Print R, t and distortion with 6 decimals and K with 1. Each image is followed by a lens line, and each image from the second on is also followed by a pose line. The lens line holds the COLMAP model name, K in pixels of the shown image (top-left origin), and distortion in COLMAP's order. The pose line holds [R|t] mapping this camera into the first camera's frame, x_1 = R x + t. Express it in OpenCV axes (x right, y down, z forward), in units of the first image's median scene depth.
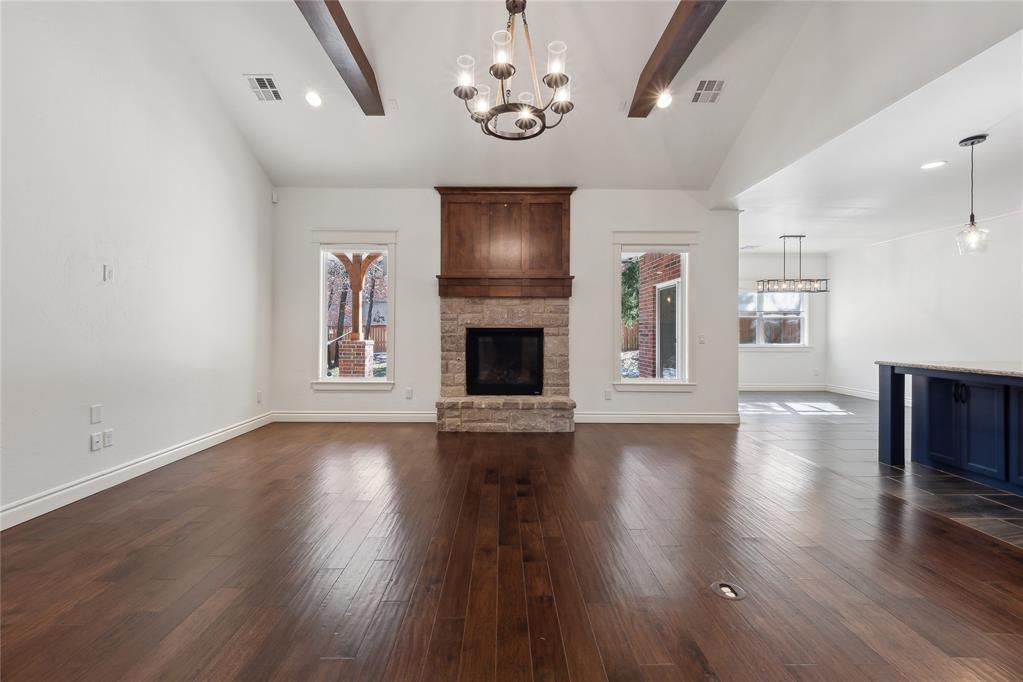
lens RADIAL K [[435.4, 0, 509.4], [0, 435.4, 328.9], [0, 0, 1]] dist [-0.003524, -0.000485]
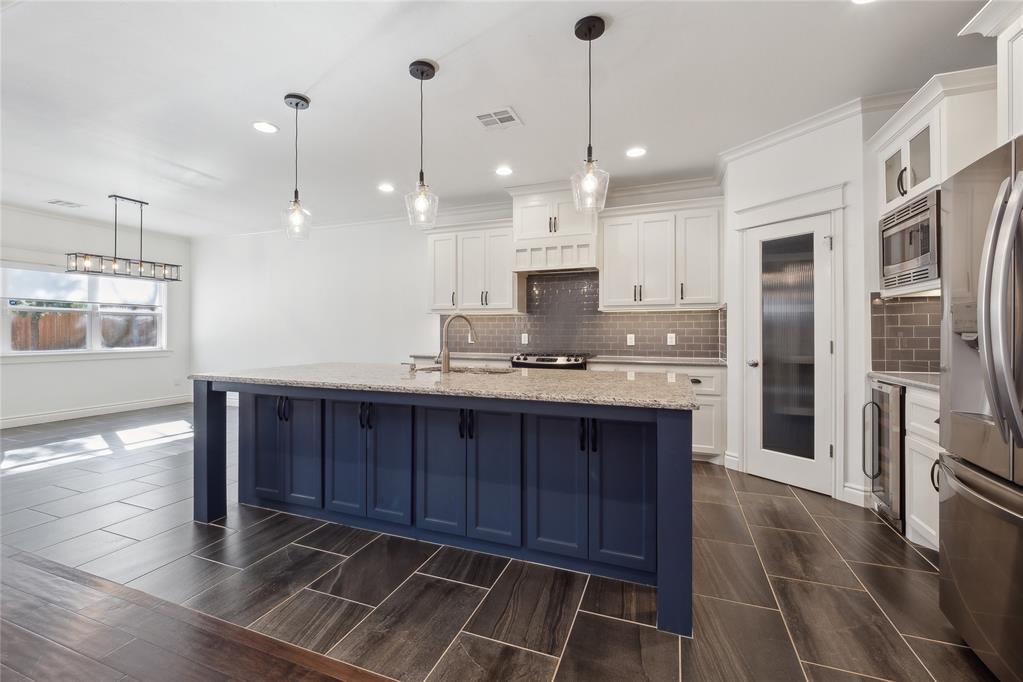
lens RADIAL K [[435.4, 0, 509.8], [0, 435.4, 332.0], [0, 0, 1]] dist [-0.003524, -0.000485]
pose [[0.357027, -0.004997, 0.934081, 0.296769], [-0.003846, 0.999969, 0.006820, -0.000563], [-0.934086, -0.006028, 0.356997, 0.217819]]
